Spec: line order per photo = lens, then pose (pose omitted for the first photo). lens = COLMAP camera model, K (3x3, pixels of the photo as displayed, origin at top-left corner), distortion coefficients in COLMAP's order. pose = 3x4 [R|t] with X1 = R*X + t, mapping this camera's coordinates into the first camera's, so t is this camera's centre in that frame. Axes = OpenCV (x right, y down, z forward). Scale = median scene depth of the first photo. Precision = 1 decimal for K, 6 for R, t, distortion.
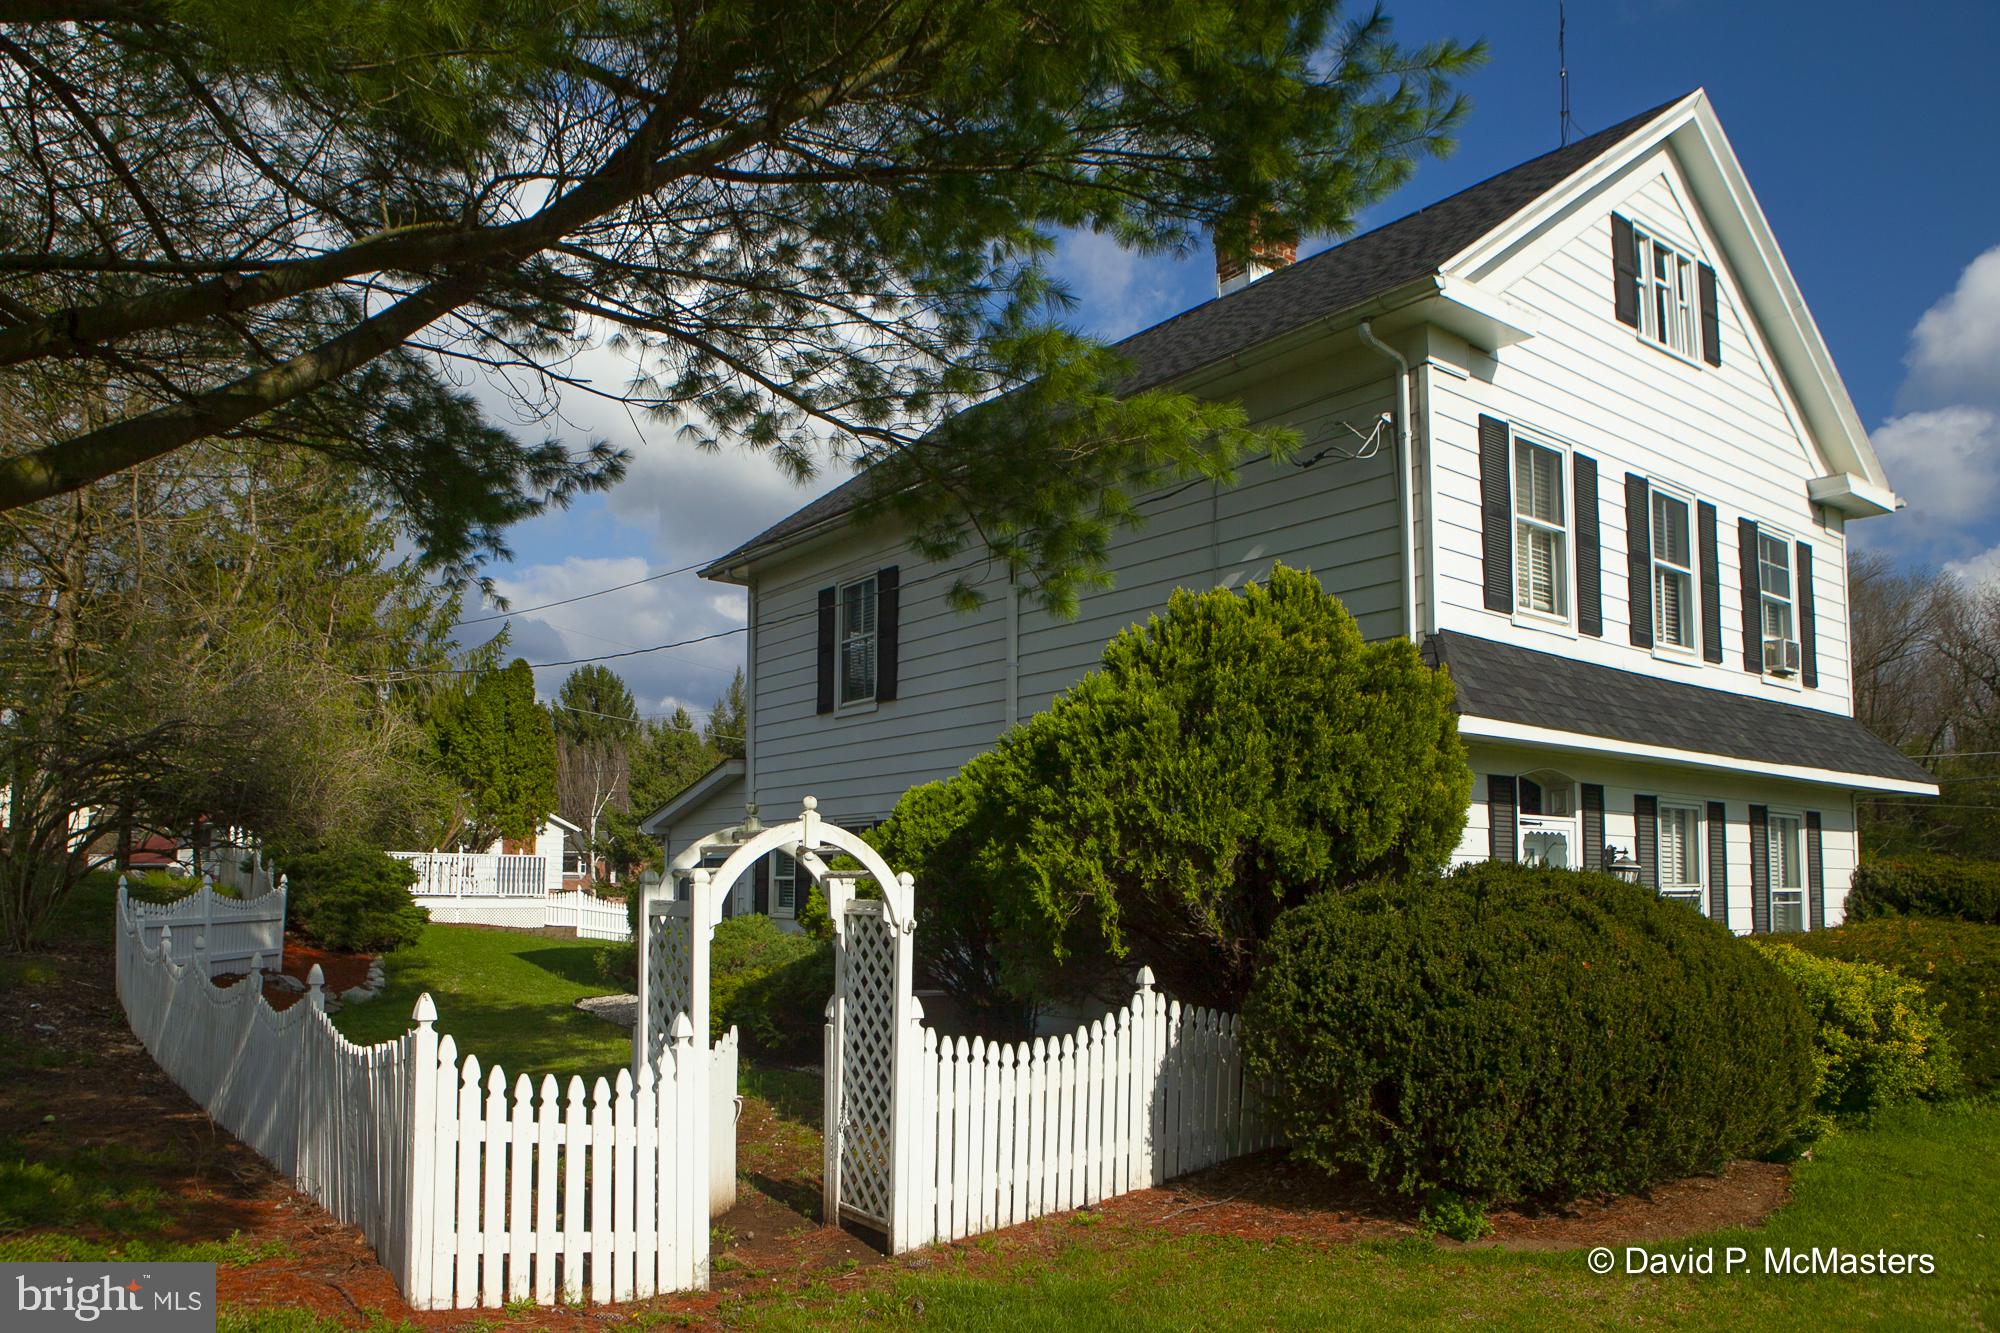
lens RADIAL K [[1448.8, 0, 999.7], [0, 1448.8, 793.6], [0, 0, 1]] dist [-0.090940, -0.002015]
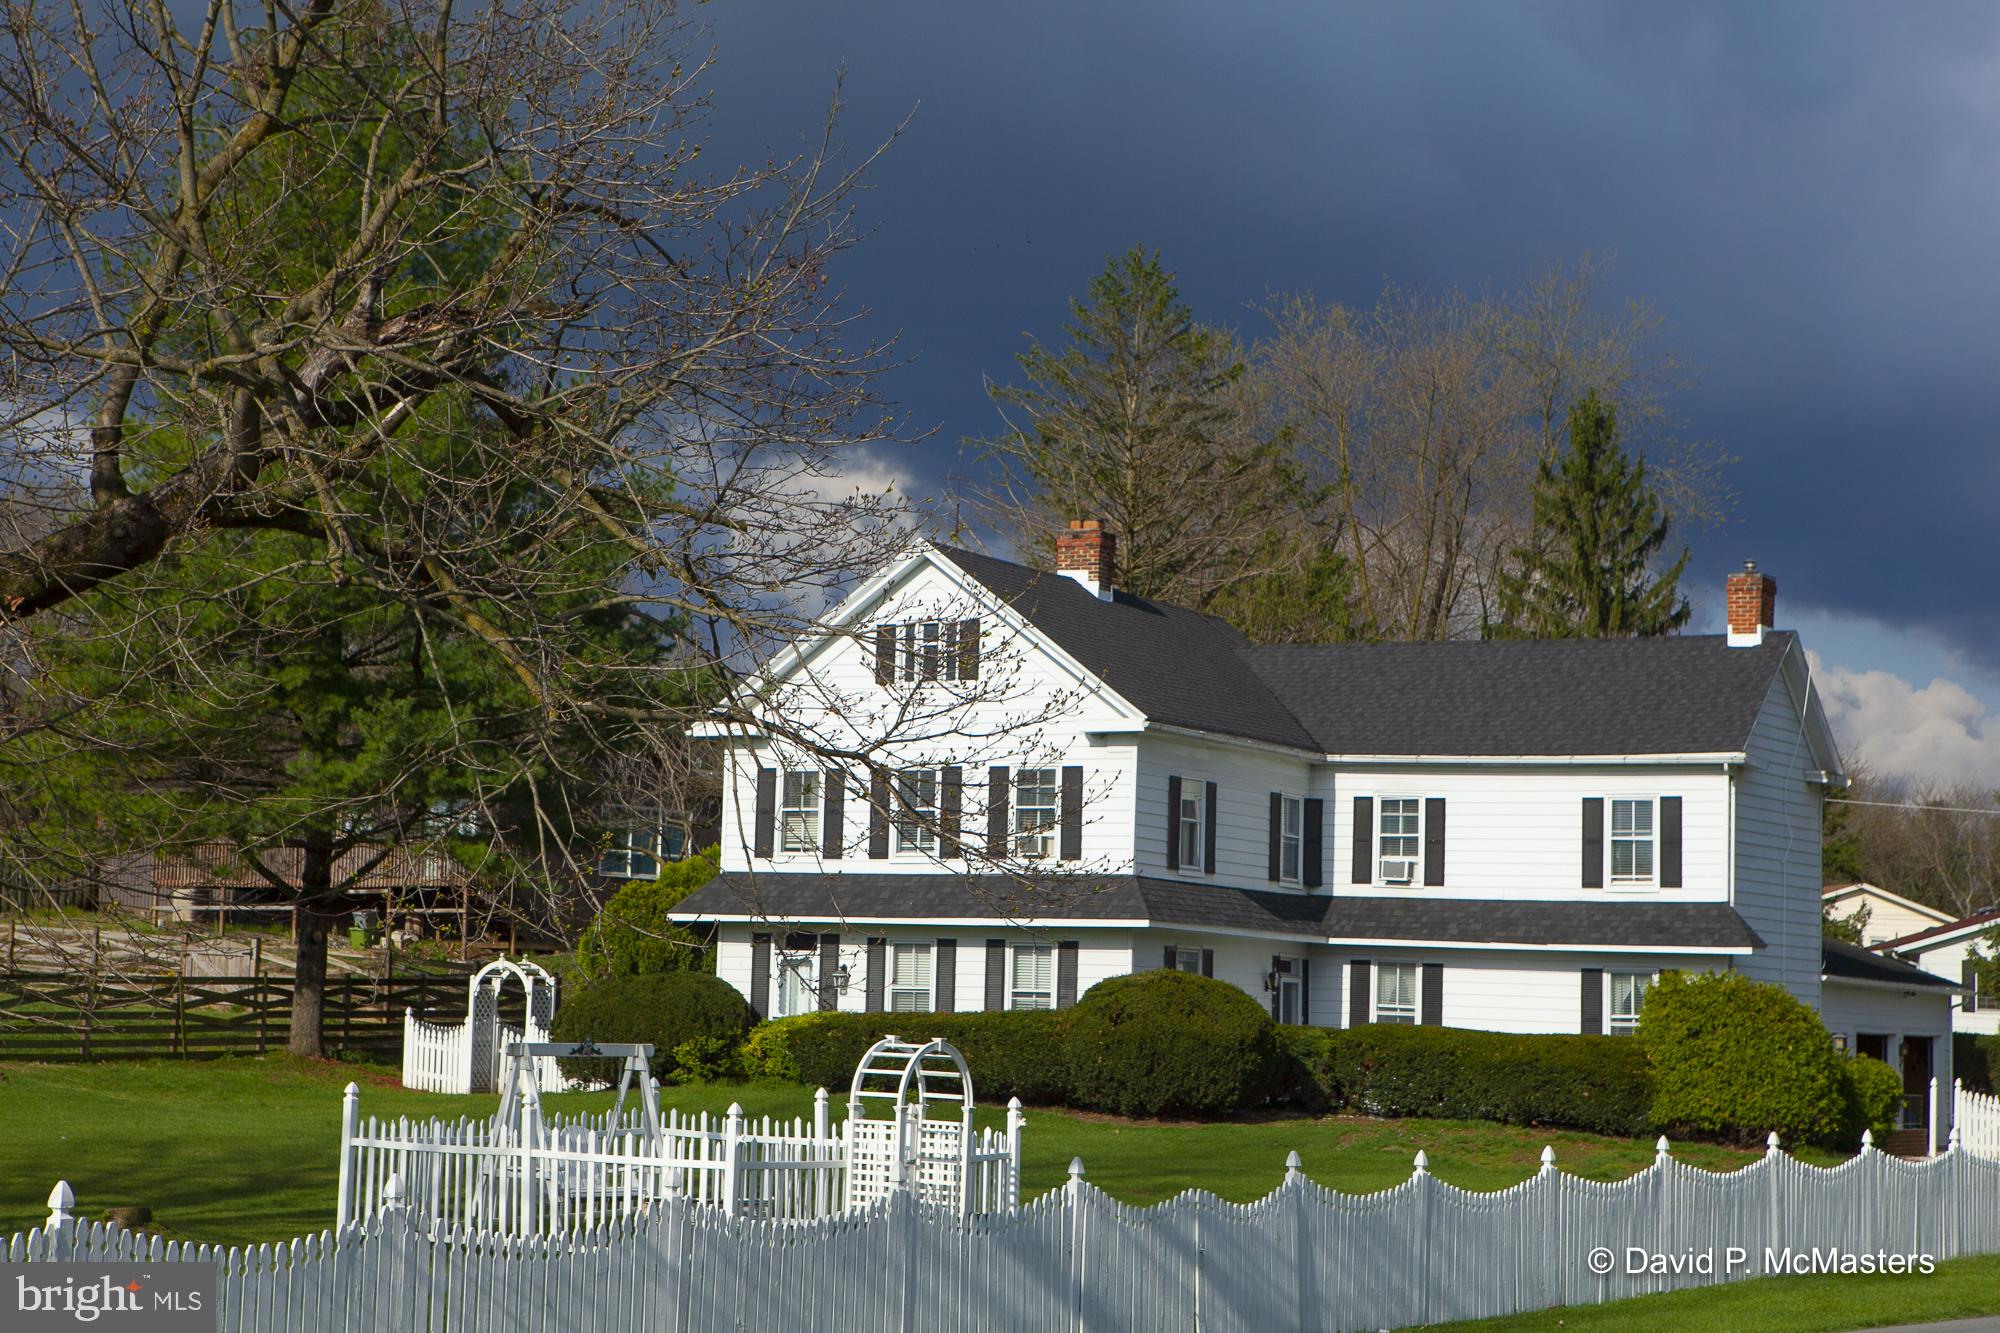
lens RADIAL K [[3796.7, 0, 1000.0], [0, 3796.7, 666.5], [0, 0, 1]] dist [0.194521, -0.173817]
pose [[0.381097, -0.086743, -0.920457, 7.164346], [0.035322, 0.996228, -0.079259, 0.068469], [0.923860, -0.002307, 0.382724, -1.096952]]
